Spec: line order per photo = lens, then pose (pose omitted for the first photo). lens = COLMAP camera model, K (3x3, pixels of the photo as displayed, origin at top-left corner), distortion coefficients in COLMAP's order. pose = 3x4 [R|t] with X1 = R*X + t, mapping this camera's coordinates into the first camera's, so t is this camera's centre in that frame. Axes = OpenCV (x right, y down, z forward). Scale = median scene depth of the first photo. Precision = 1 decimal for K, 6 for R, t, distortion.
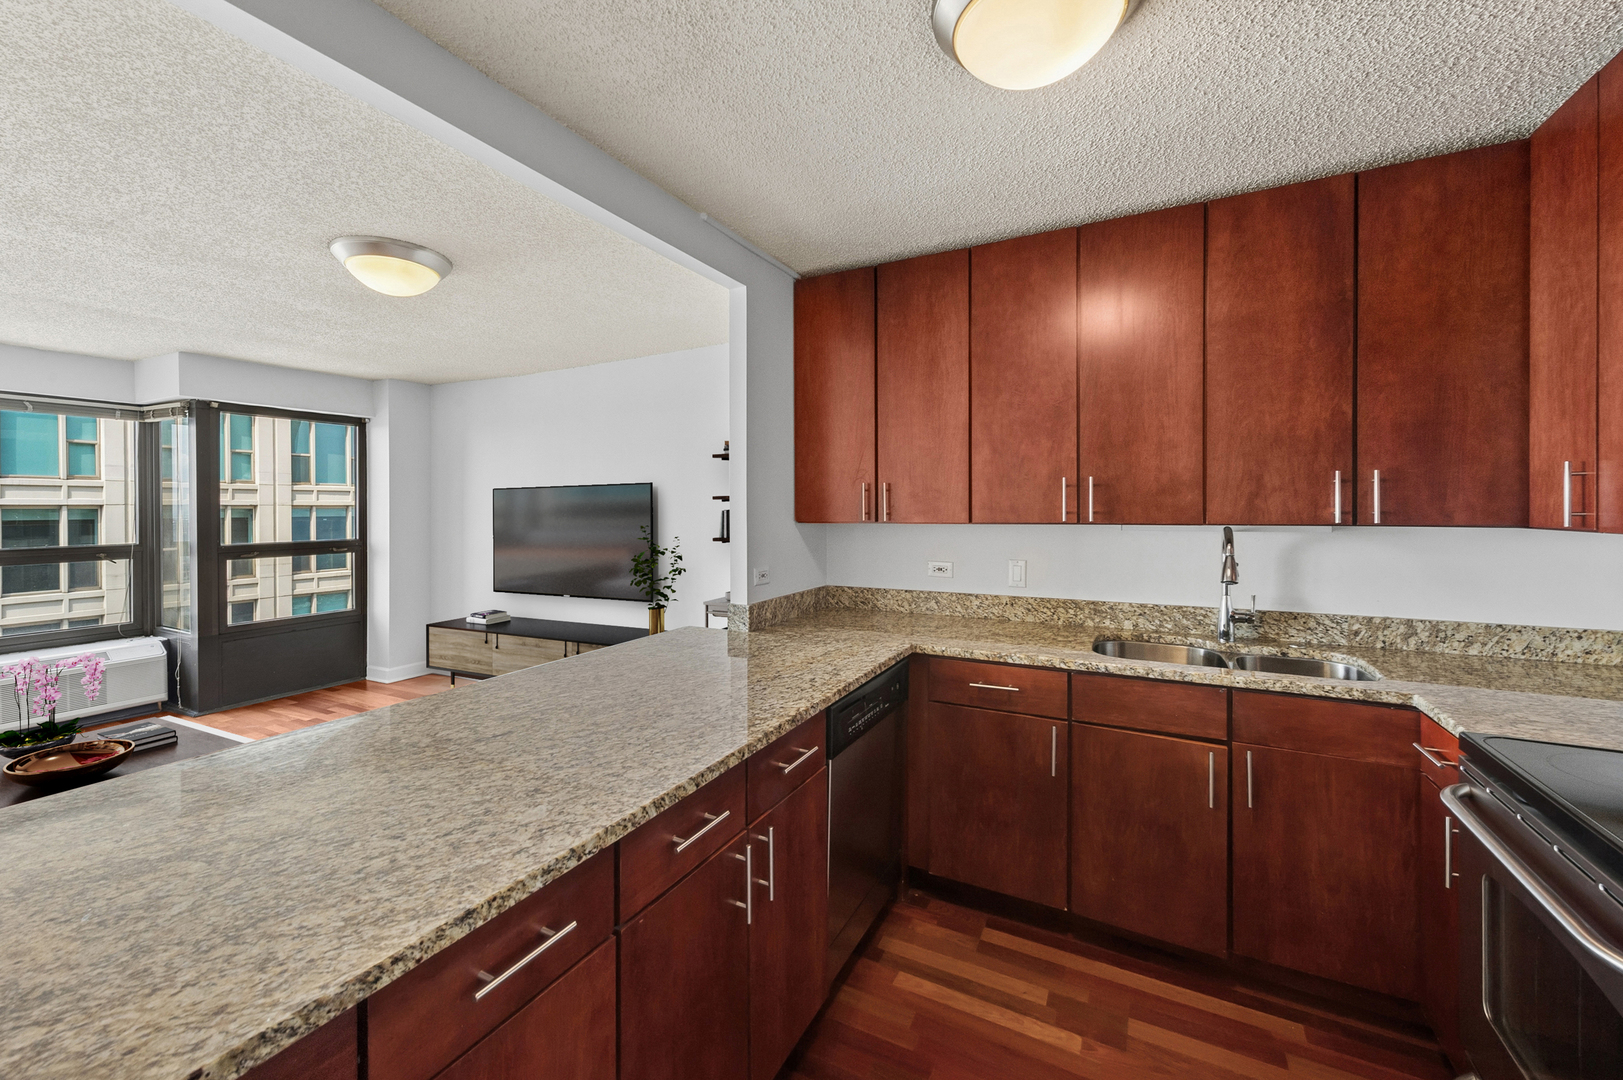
lens RADIAL K [[669.4, 0, 805.2], [0, 669.4, 523.5], [0, 0, 1]] dist [0.017979, -0.005529]
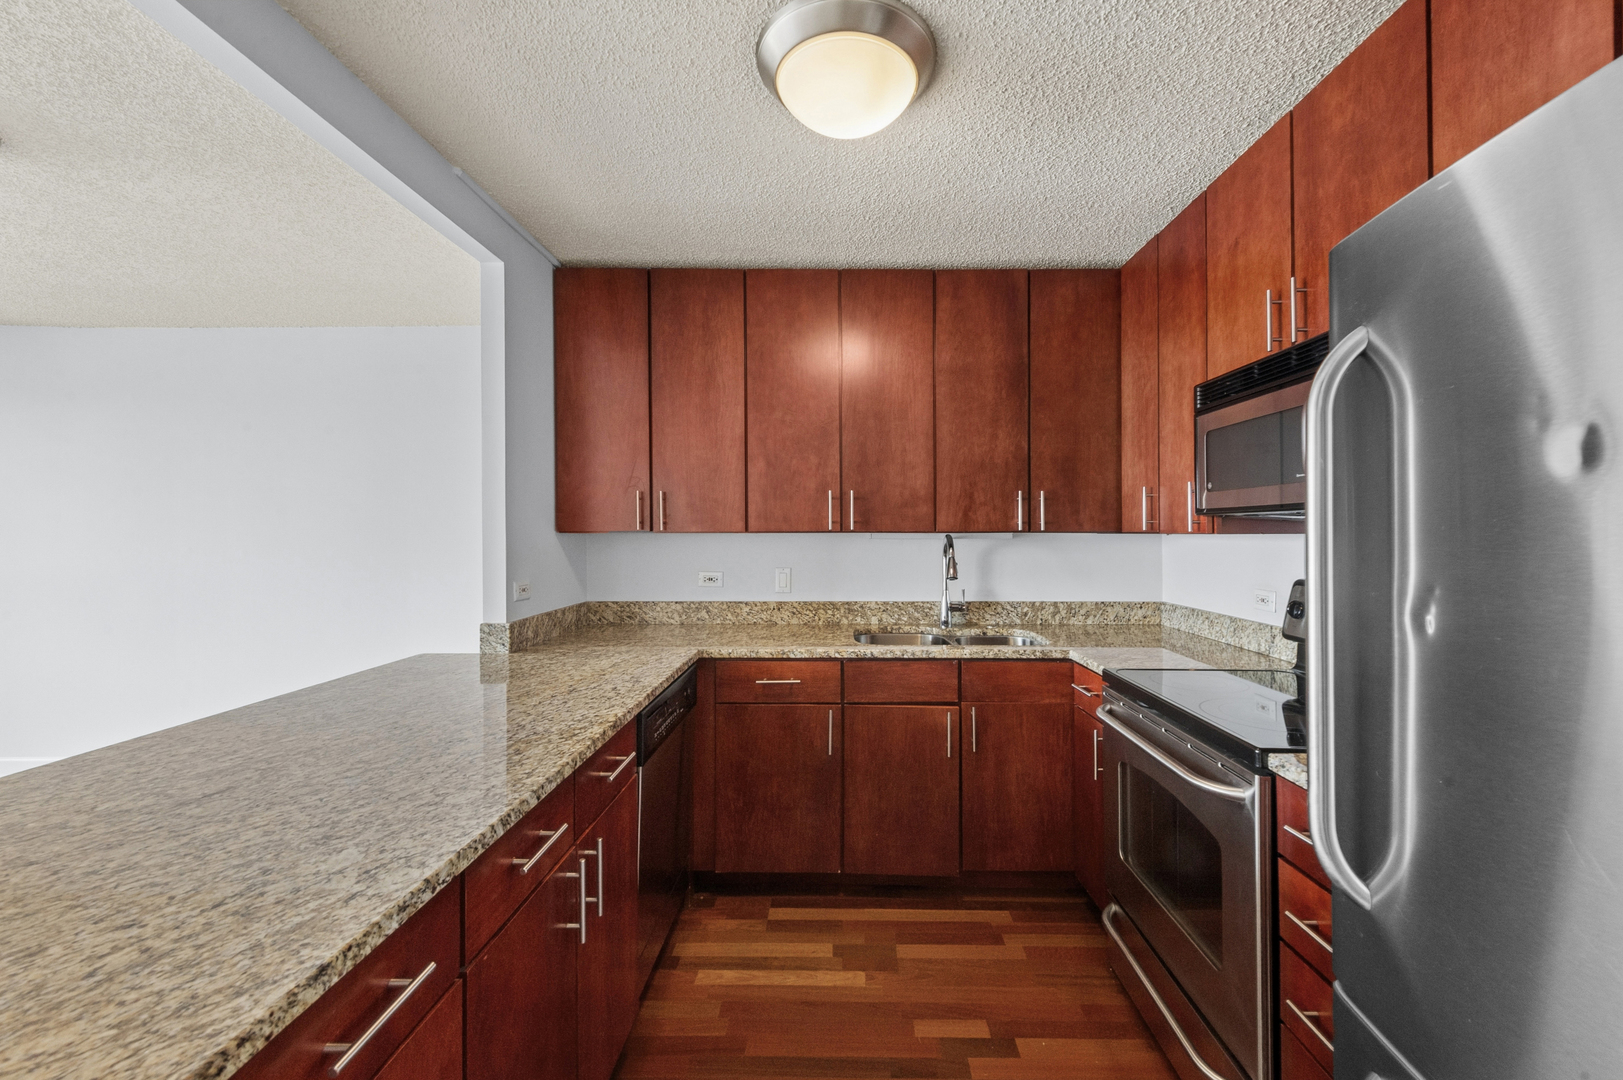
lens RADIAL K [[669.4, 0, 857.8], [0, 669.4, 548.2], [0, 0, 1]] dist [0.017979, -0.005529]
pose [[0.876102, -0.006872, 0.482077, -0.139414], [0.008841, 0.999959, -0.001813, 0.036612], [-0.482045, 0.005851, 0.876127, -0.004486]]
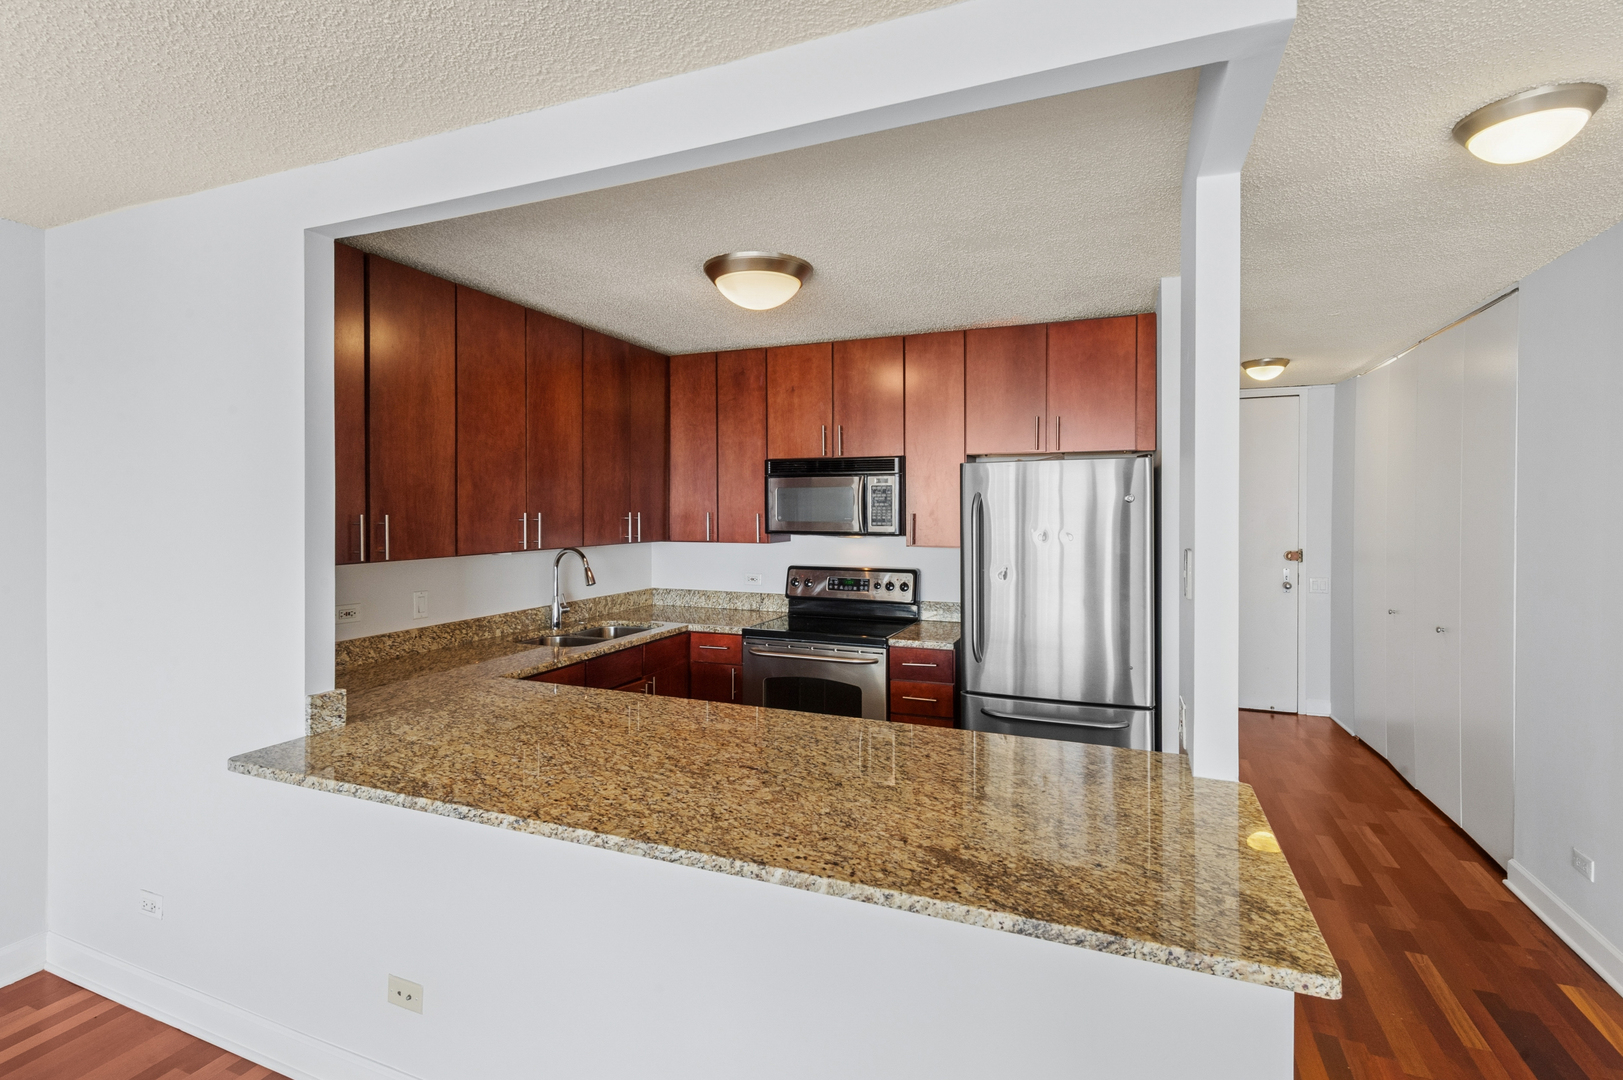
lens RADIAL K [[713.6, 0, 856.7], [0, 713.6, 540.3], [0, 0, 1]] dist [0.021486, -0.000002]
pose [[-0.145300, -0.035096, 0.988765, -1.184444], [0.022602, 0.998992, 0.038780, -0.068395], [-0.989129, 0.027983, -0.144361, 0.729556]]
